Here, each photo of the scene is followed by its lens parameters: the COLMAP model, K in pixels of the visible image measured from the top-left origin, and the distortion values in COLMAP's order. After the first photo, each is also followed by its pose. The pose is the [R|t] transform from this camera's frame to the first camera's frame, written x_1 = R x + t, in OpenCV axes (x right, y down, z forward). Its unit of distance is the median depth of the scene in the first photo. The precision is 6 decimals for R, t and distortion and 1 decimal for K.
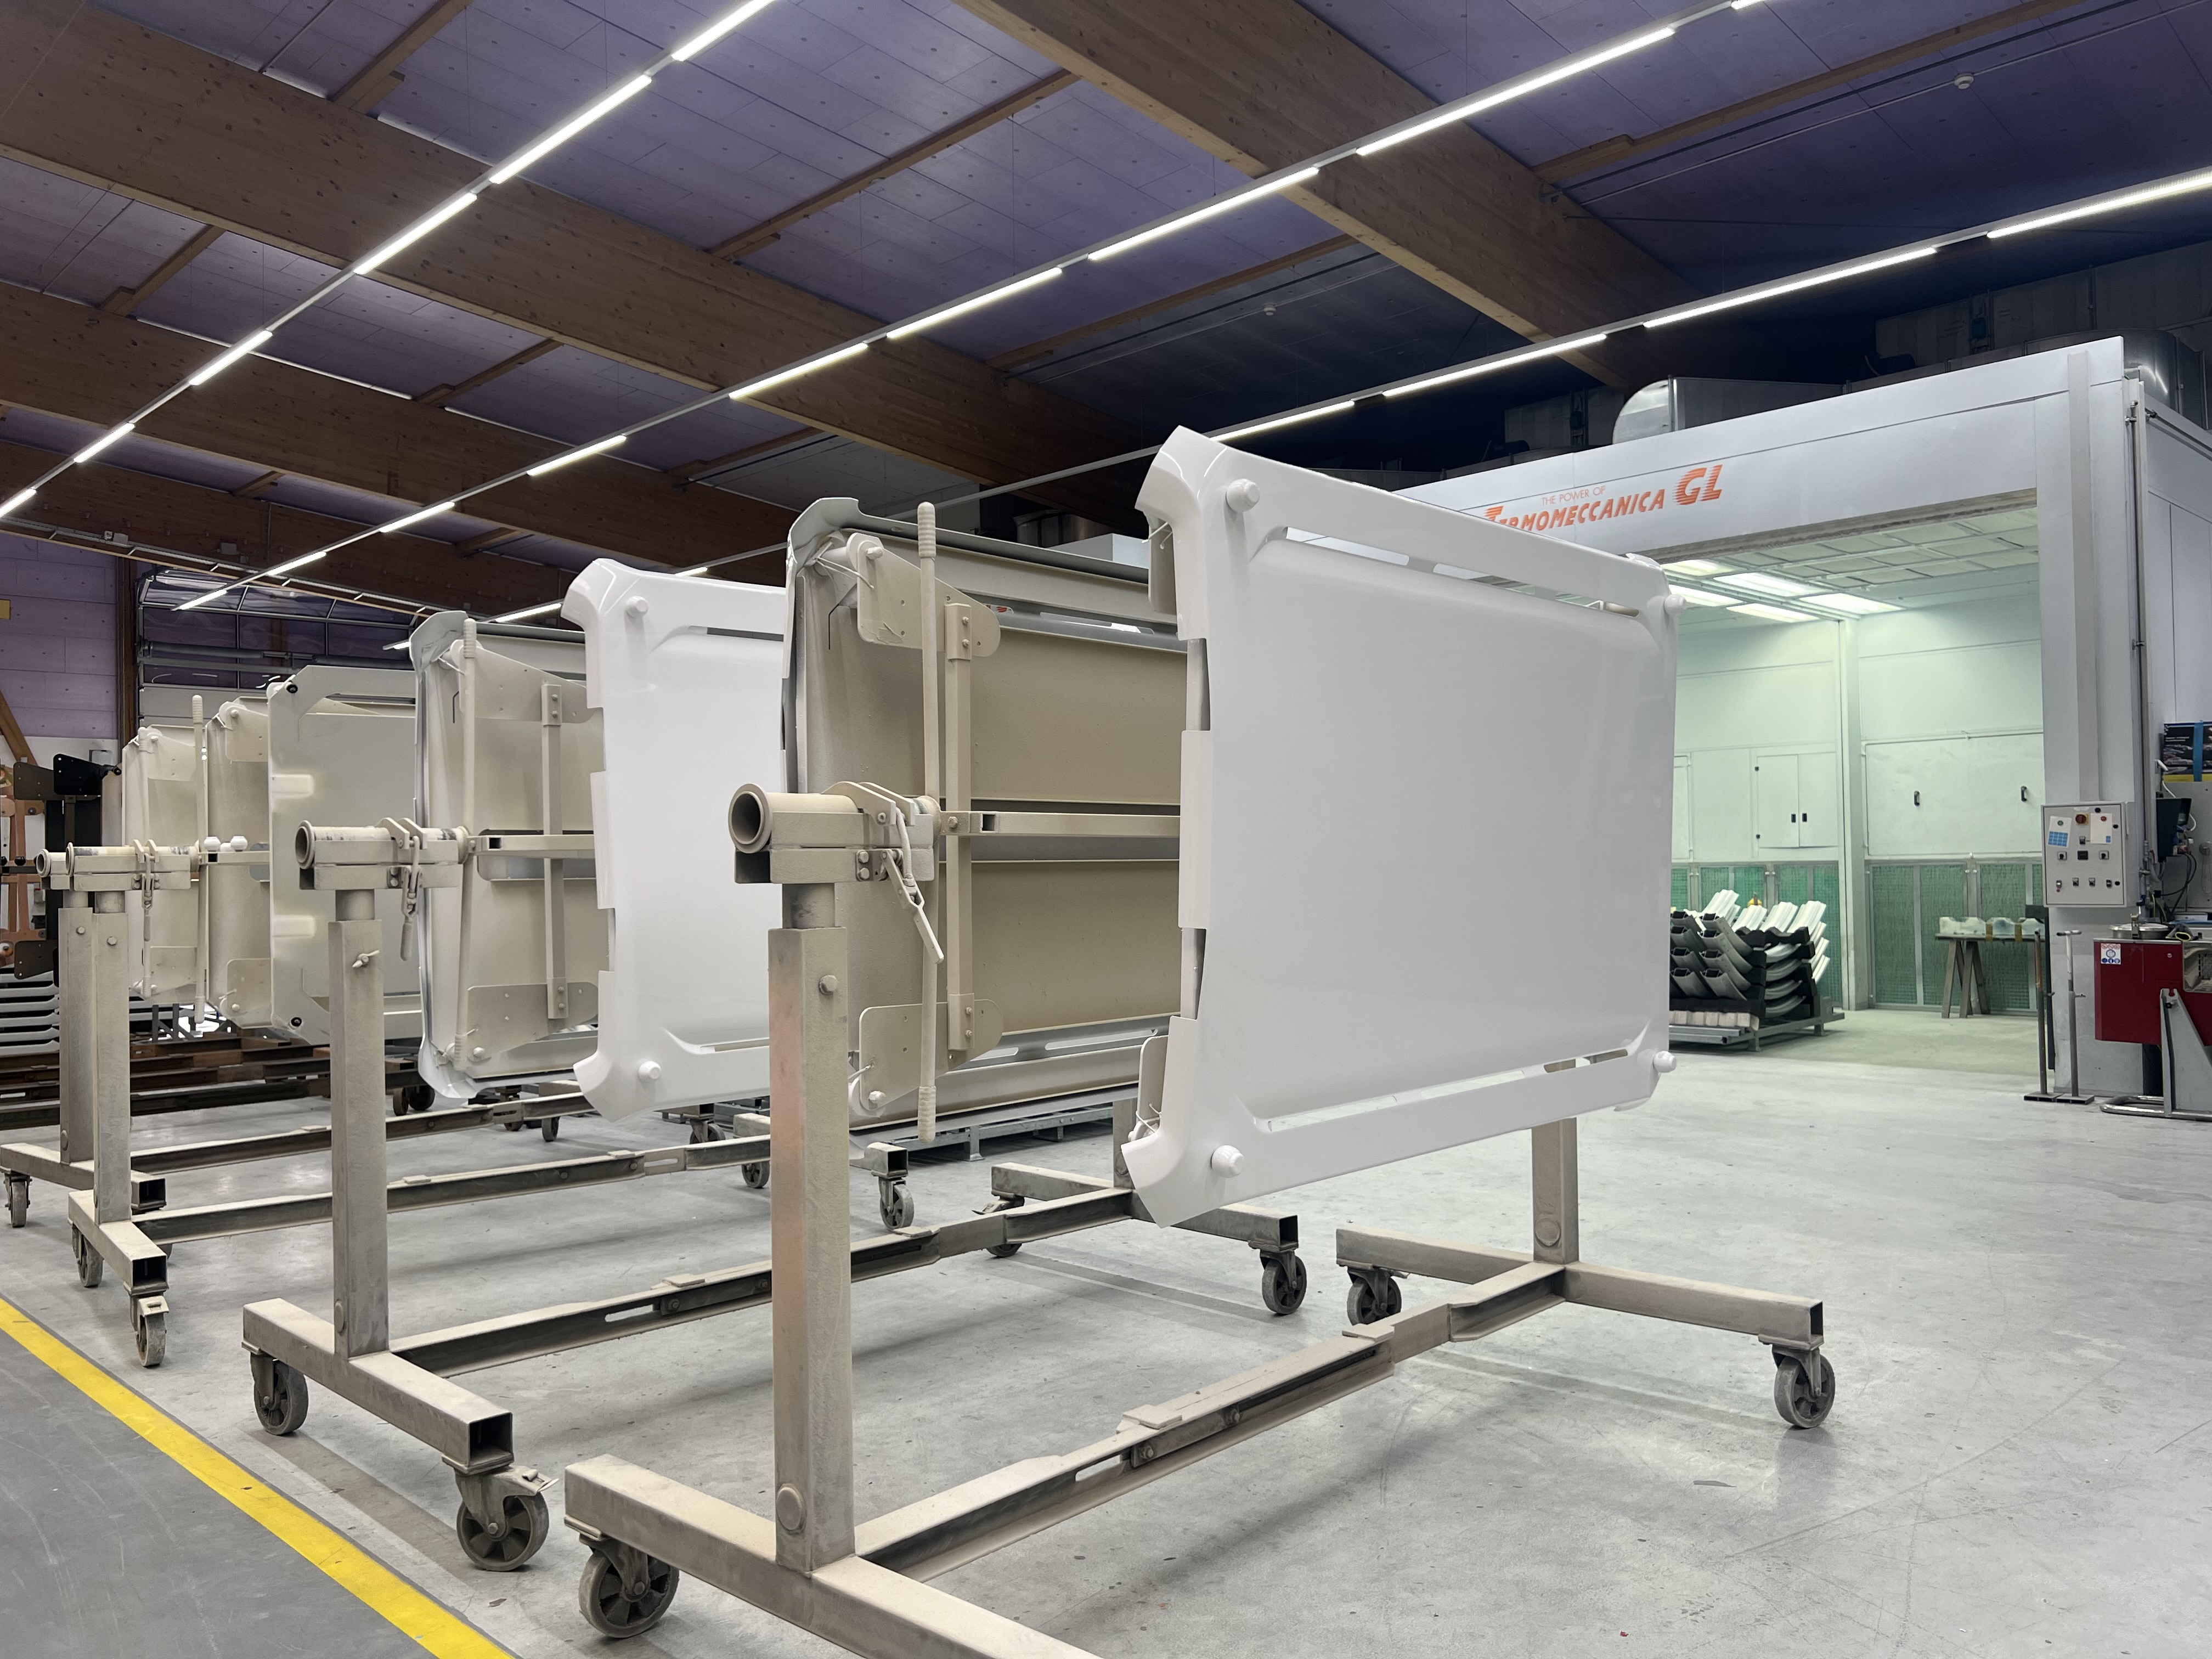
lens RADIAL K [[1652.4, 0, 1106.0], [0, 1652.4, 829.5], [0, 0, 1]] dist [0.045500, -0.048669]
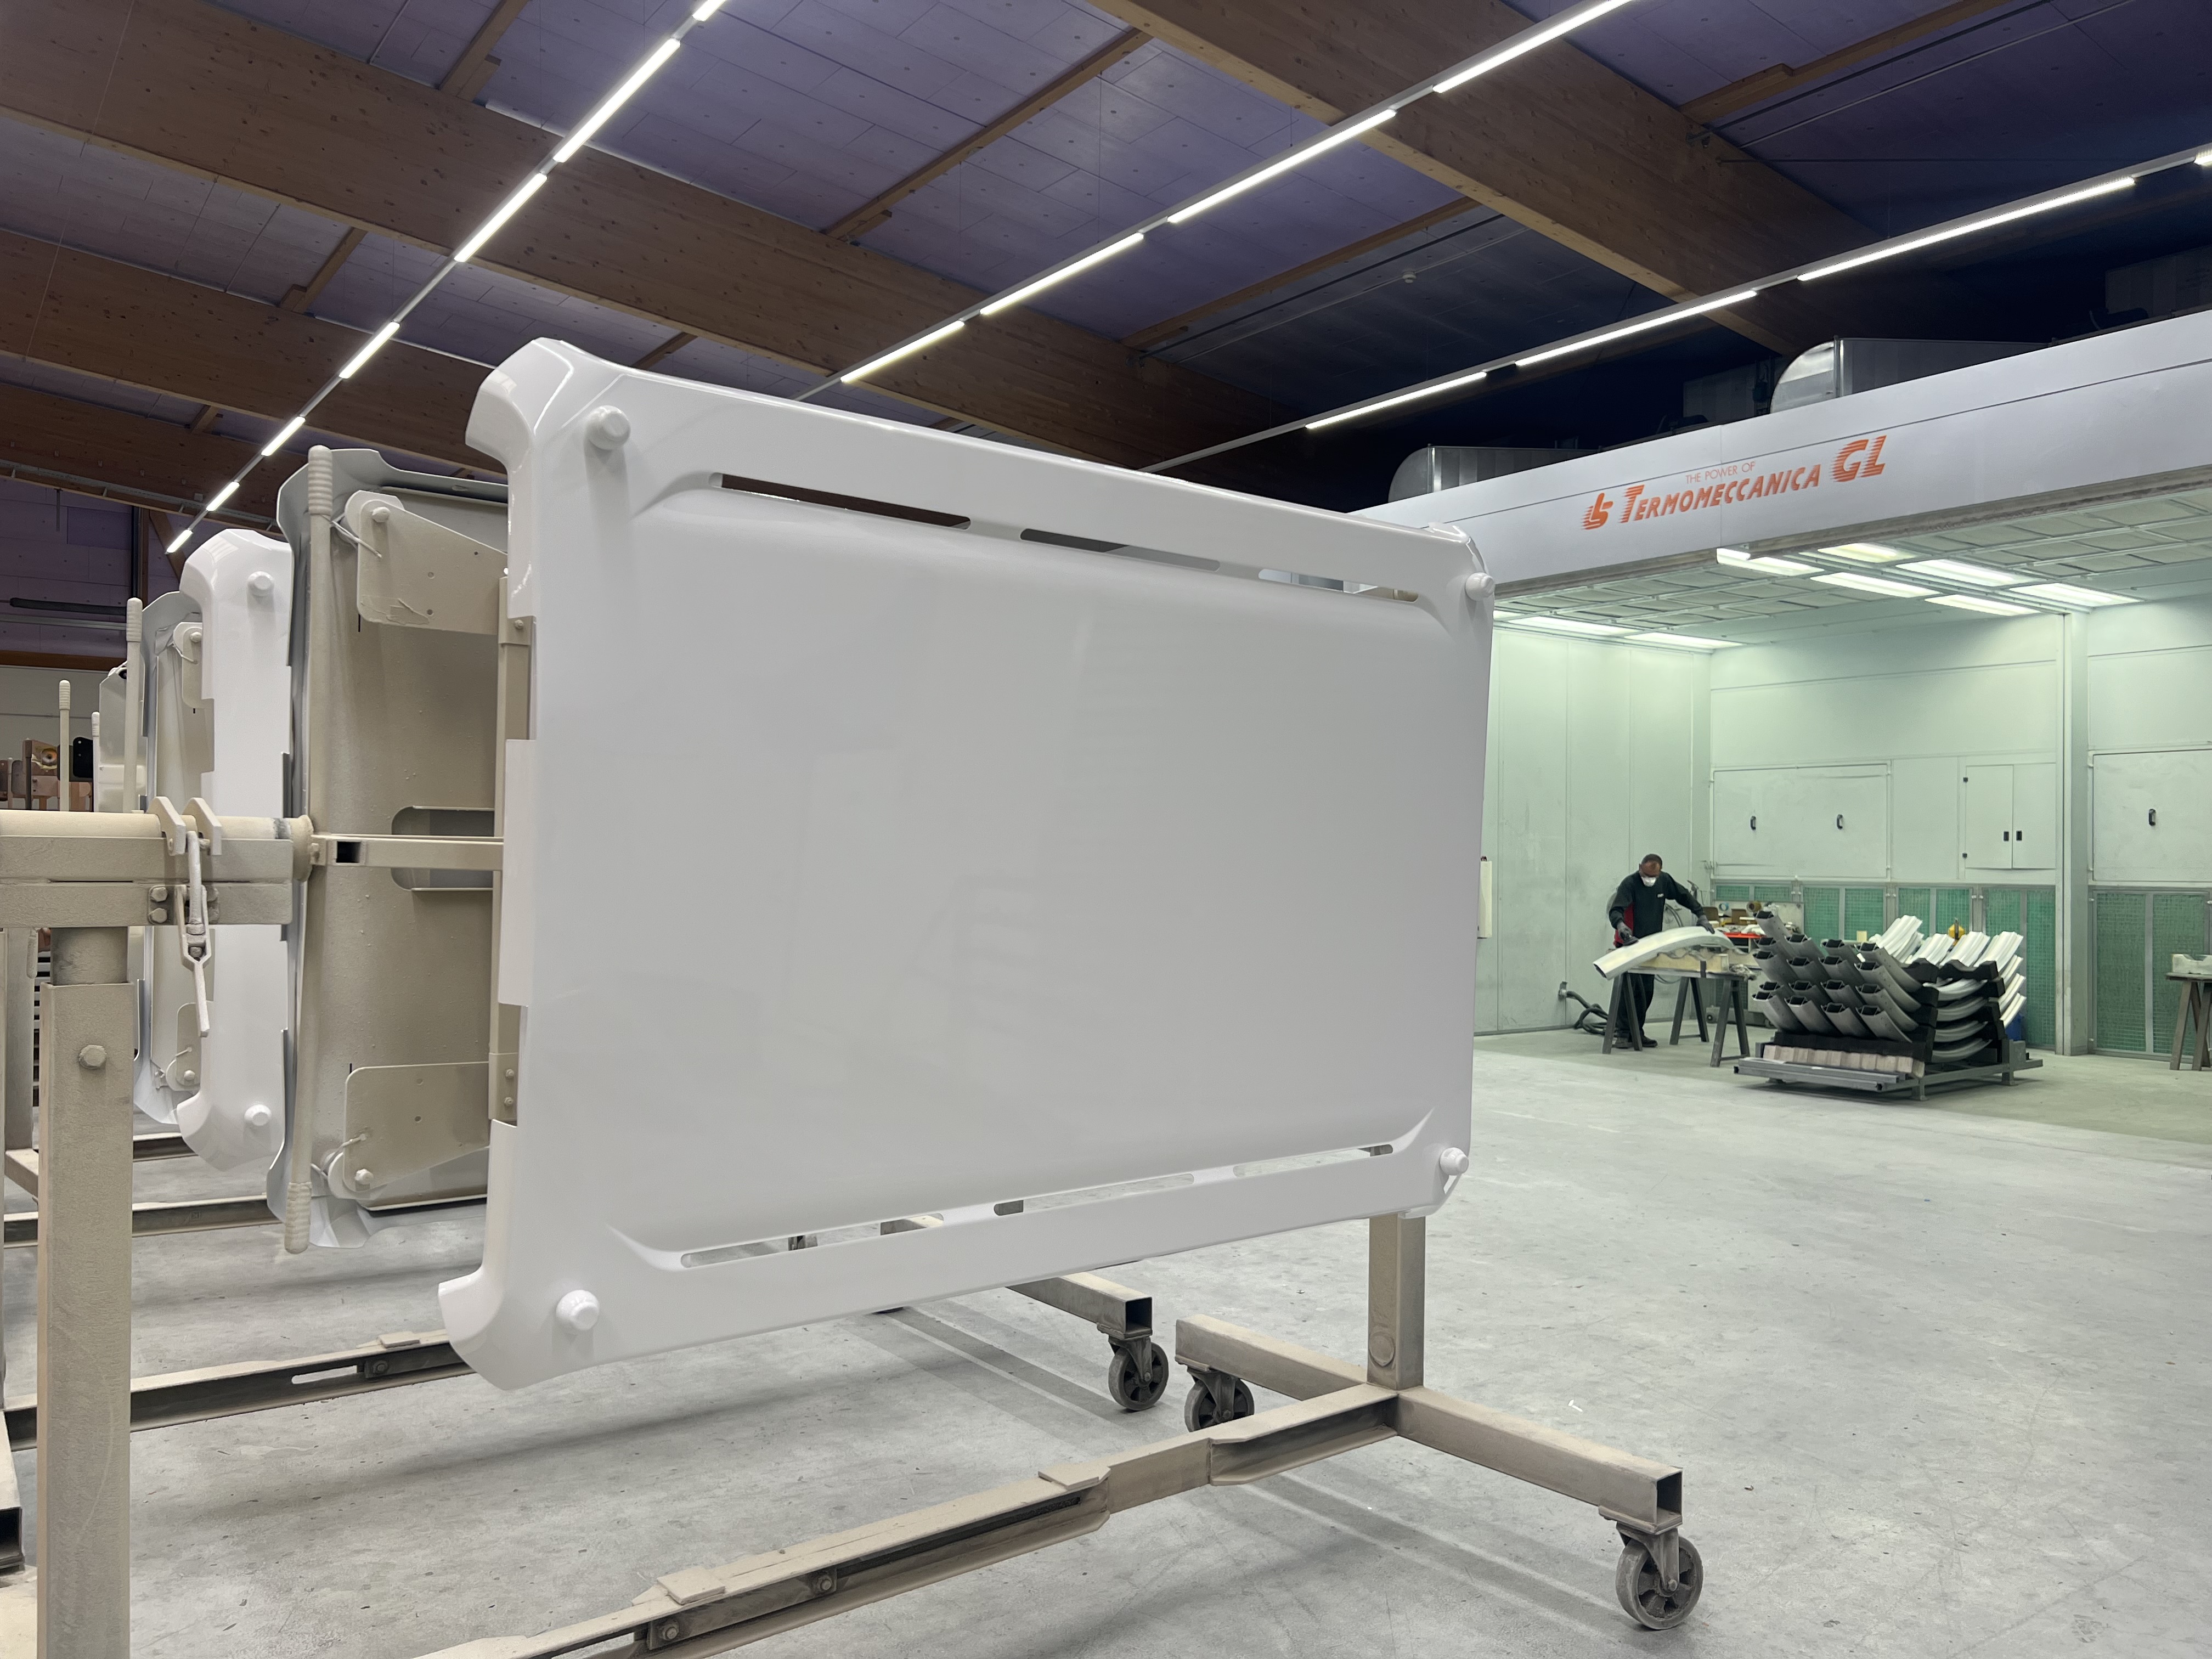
lens RADIAL K [[1658.2, 0, 1109.3], [0, 1658.2, 835.1], [0, 0, 1]] dist [0.036756, -0.033325]
pose [[0.989122, 0.023516, -0.145207, 0.103437], [-0.022418, 0.999706, 0.009190, -0.007251], [0.145380, -0.005835, 0.989359, 0.068959]]
